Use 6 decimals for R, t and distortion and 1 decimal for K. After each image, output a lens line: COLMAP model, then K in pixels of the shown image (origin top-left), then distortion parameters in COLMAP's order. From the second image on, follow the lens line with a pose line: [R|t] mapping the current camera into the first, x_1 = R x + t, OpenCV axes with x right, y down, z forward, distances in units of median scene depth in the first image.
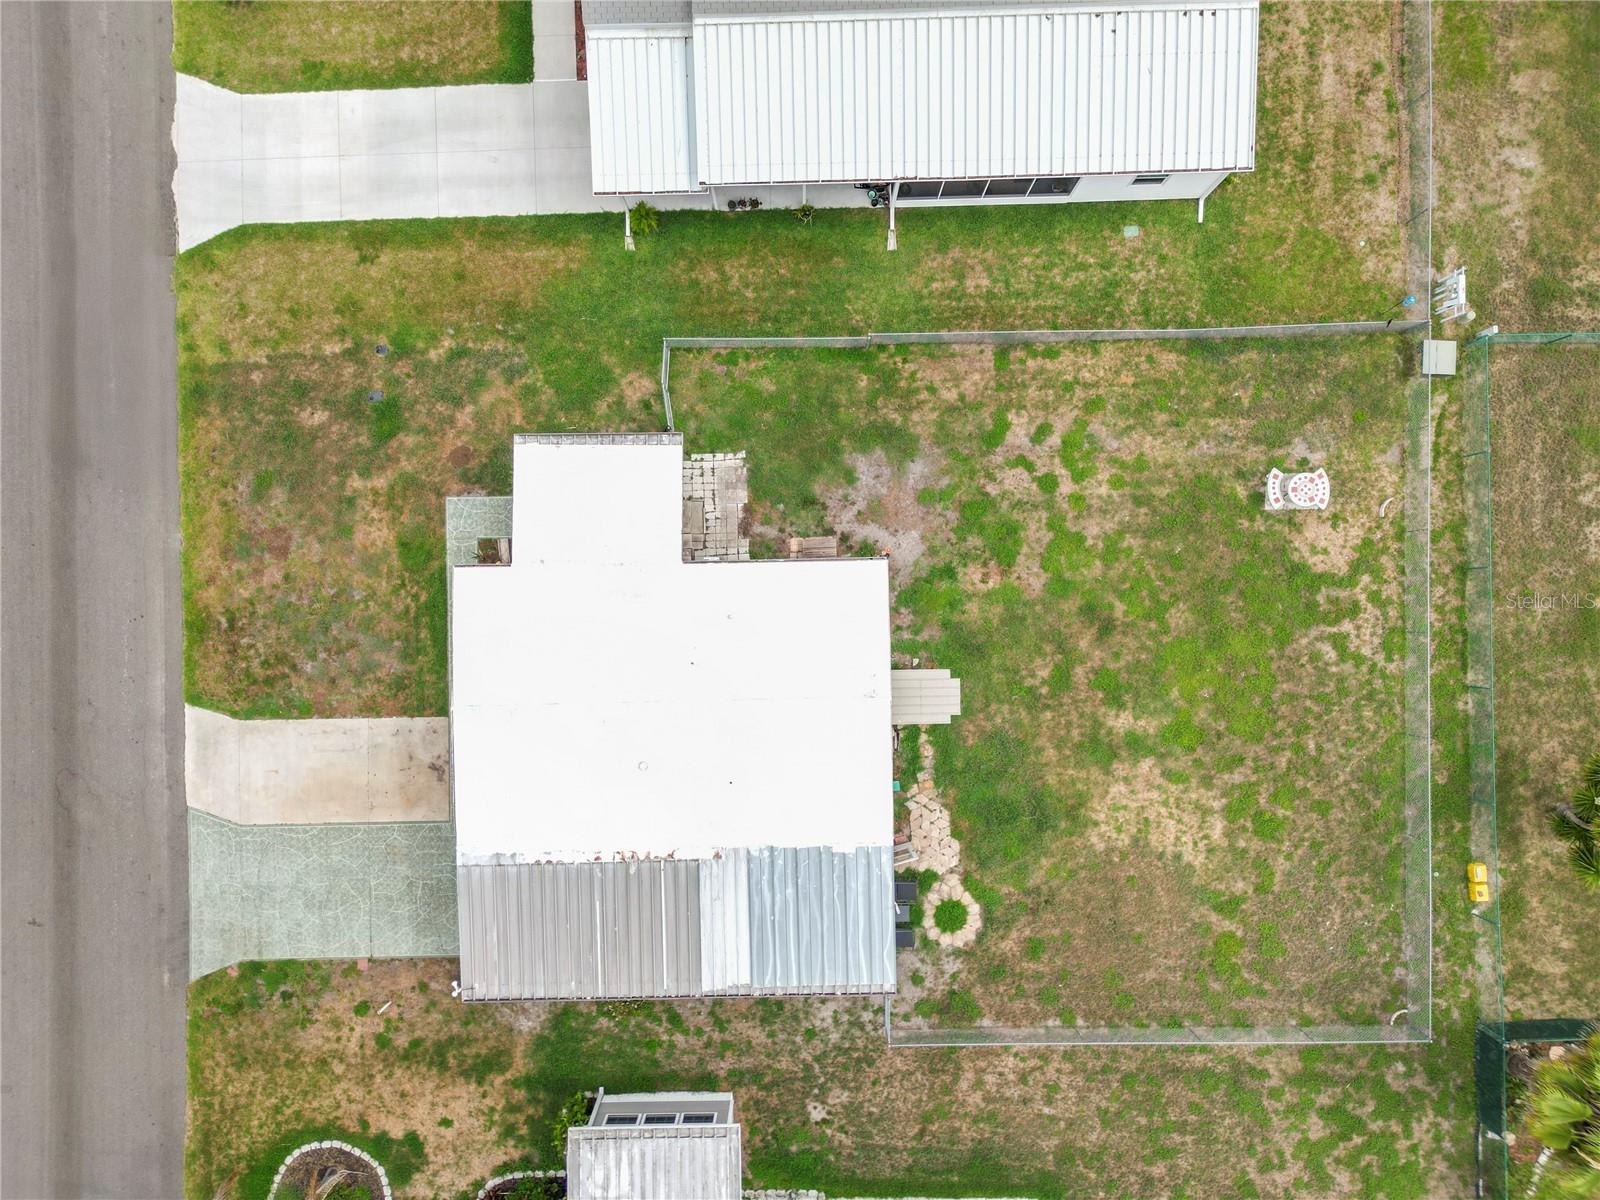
lens RADIAL K [[1122.7, 0, 802.1], [0, 1122.7, 599.8], [0, 0, 1]] dist [0.074625, -0.080364]
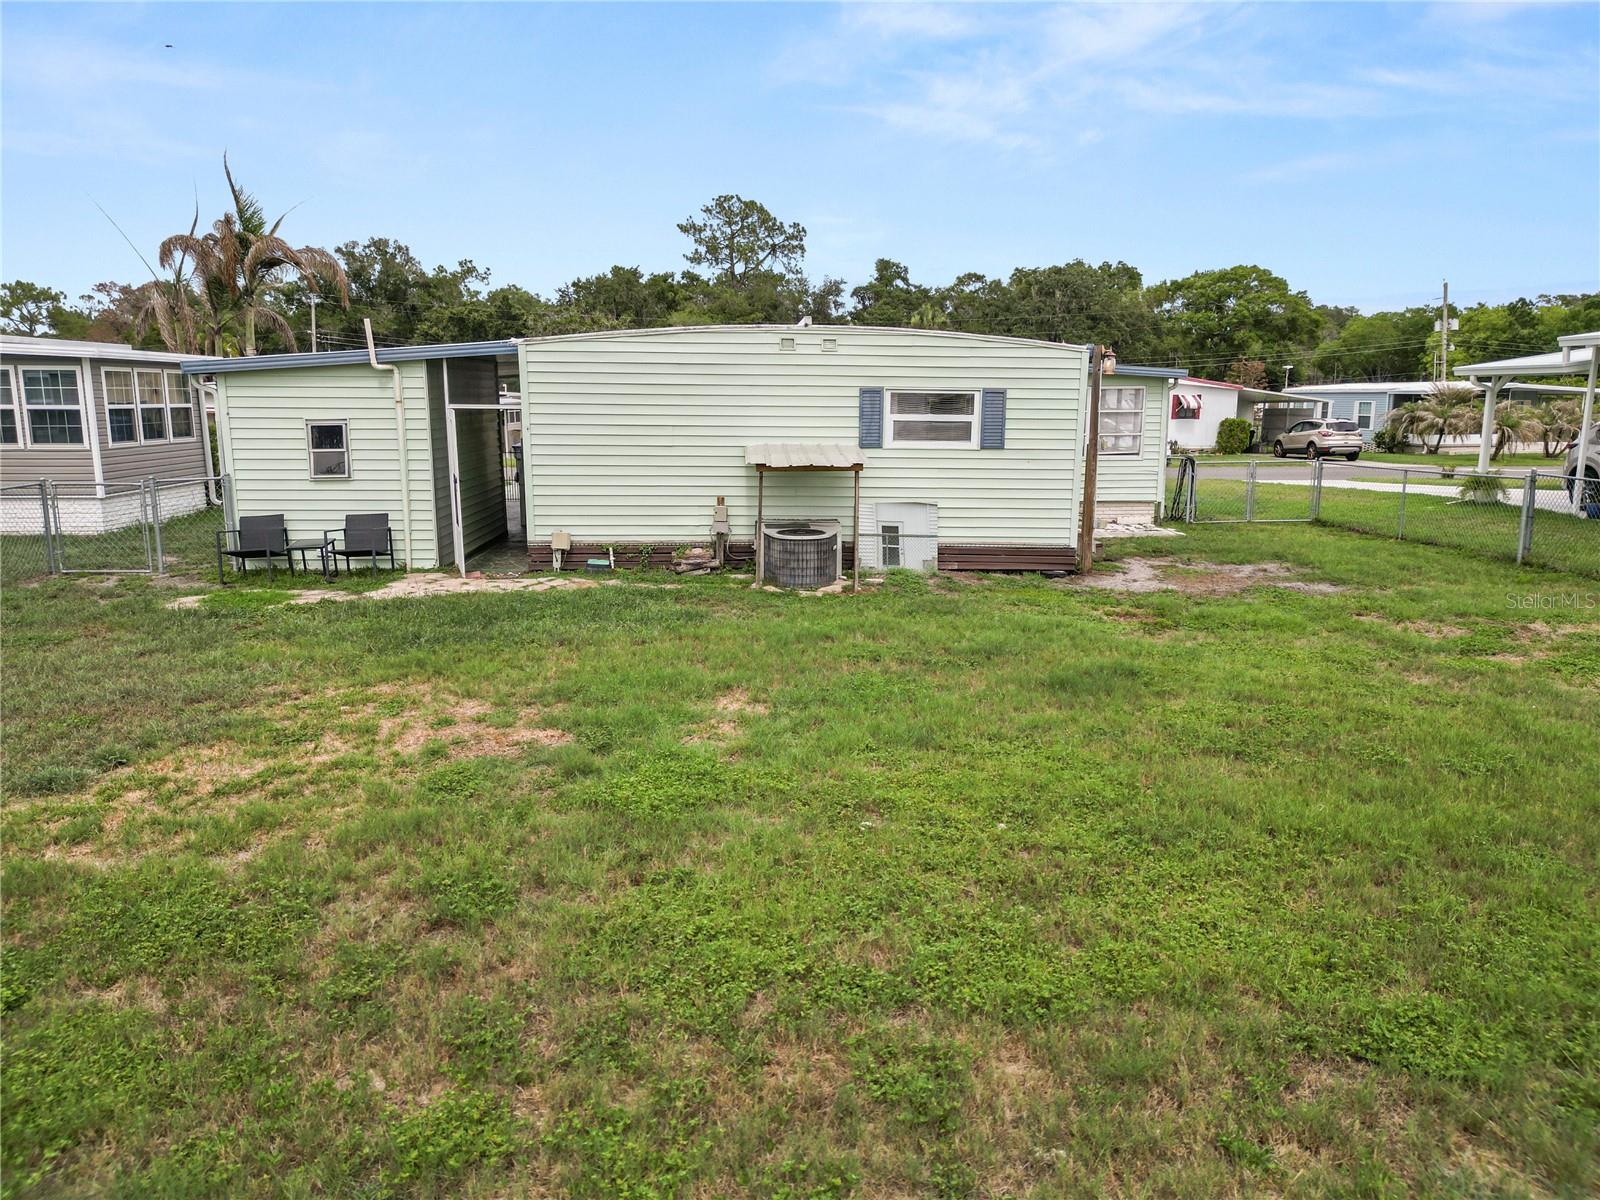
lens RADIAL K [[1122.7, 0, 802.8], [0, 1122.7, 601.0], [0, 0, 1]] dist [0.074625, -0.080364]
pose [[0.040371, 0.184734, -0.981959, 0.530159], [-0.999143, 0.016411, -0.037990, 0.100909], [0.009097, 0.982652, 0.185238, 0.928155]]
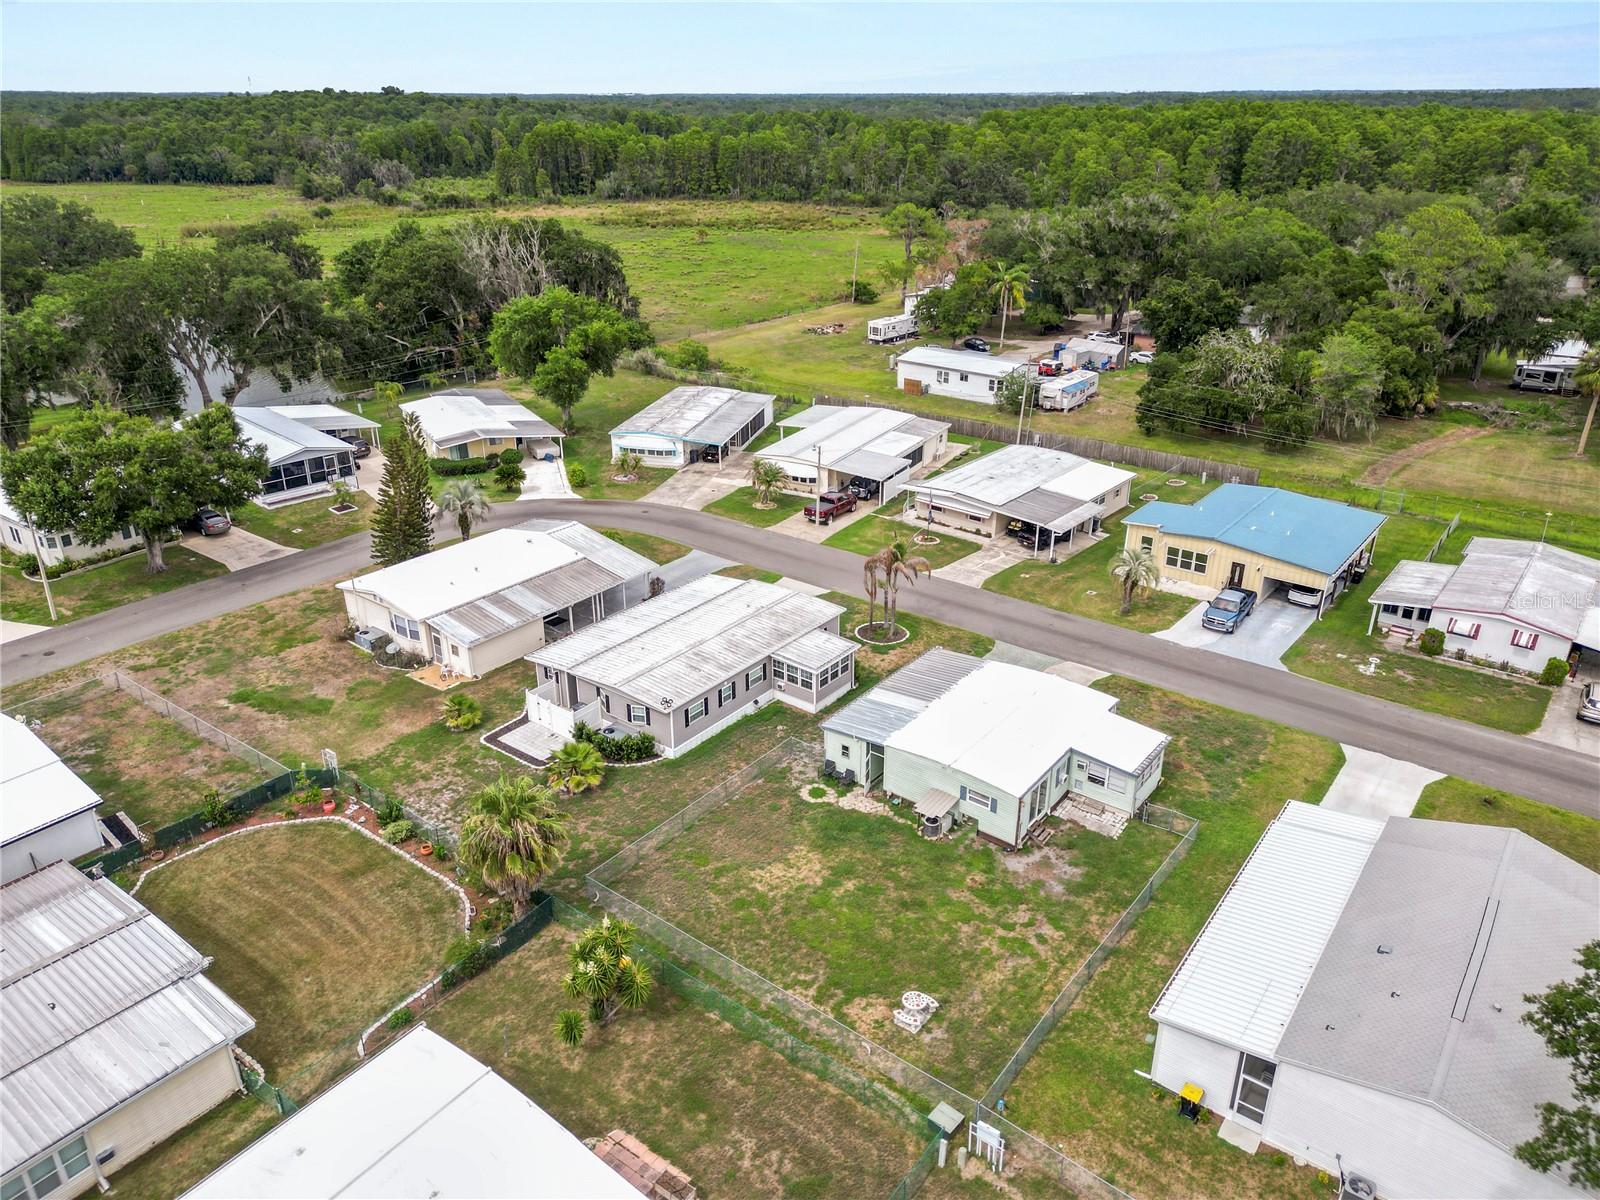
lens RADIAL K [[1122.7, 0, 796.9], [0, 1122.7, 598.0], [0, 0, 1]] dist [0.074625, -0.080364]
pose [[-0.622127, 0.323568, -0.712925, 1.312897], [-0.782825, -0.243135, 0.572775, -0.633049], [0.011995, 0.914434, 0.404558, 0.003562]]
